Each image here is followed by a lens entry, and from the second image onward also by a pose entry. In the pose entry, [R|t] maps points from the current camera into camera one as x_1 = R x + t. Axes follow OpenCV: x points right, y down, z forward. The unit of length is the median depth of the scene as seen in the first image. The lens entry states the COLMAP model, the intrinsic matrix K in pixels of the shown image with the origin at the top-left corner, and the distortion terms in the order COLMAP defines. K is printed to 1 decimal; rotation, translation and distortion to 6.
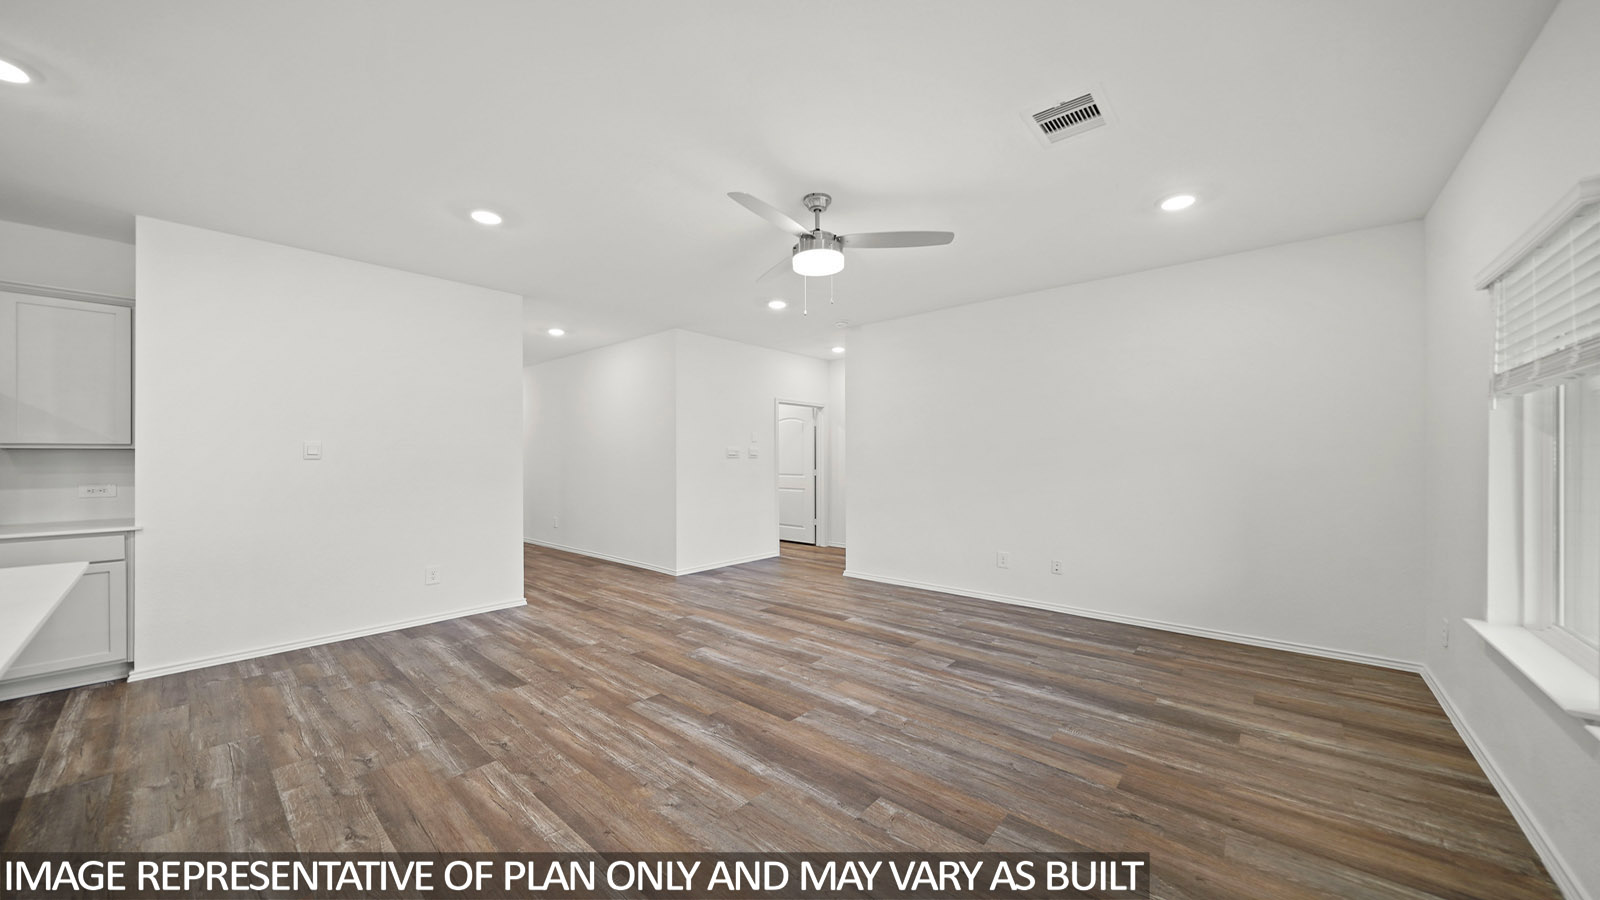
lens RADIAL K [[550.8, 0, 798.6], [0, 550.8, 460.0], [0, 0, 1]] dist [-0.002685, -0.000080]
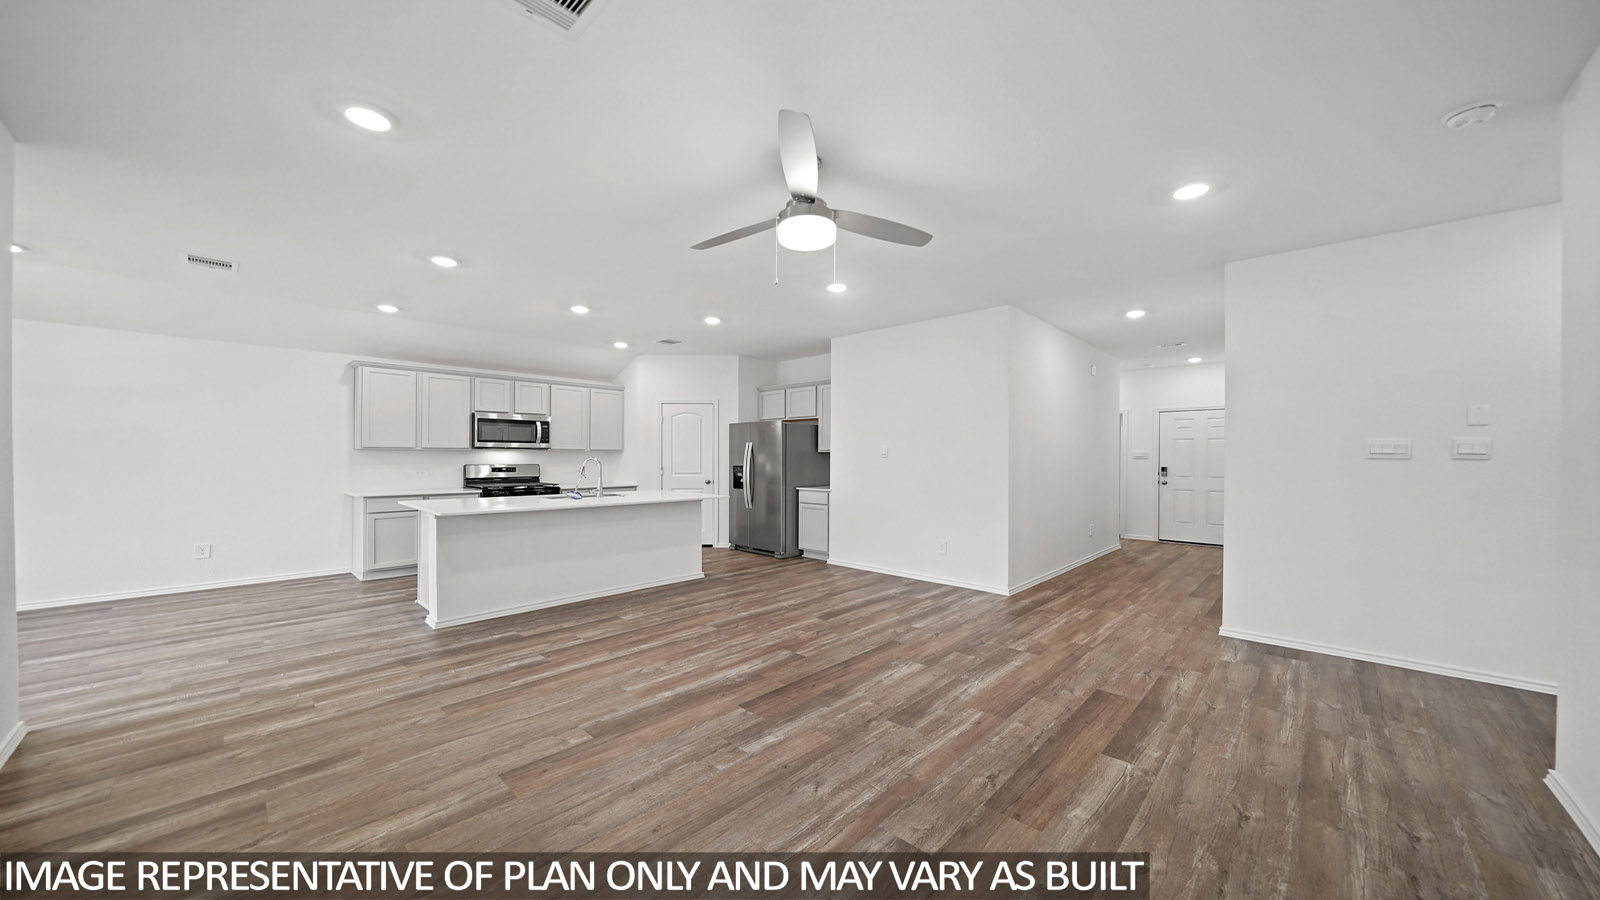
lens RADIAL K [[550.8, 0, 807.6], [0, 550.8, 452.1], [0, 0, 1]] dist [-0.002685, -0.000080]
pose [[-0.031591, -0.005524, -0.999486, 0.809476], [-0.009493, 0.999941, -0.005226, -0.005765], [0.999456, 0.009323, -0.031642, 0.907114]]
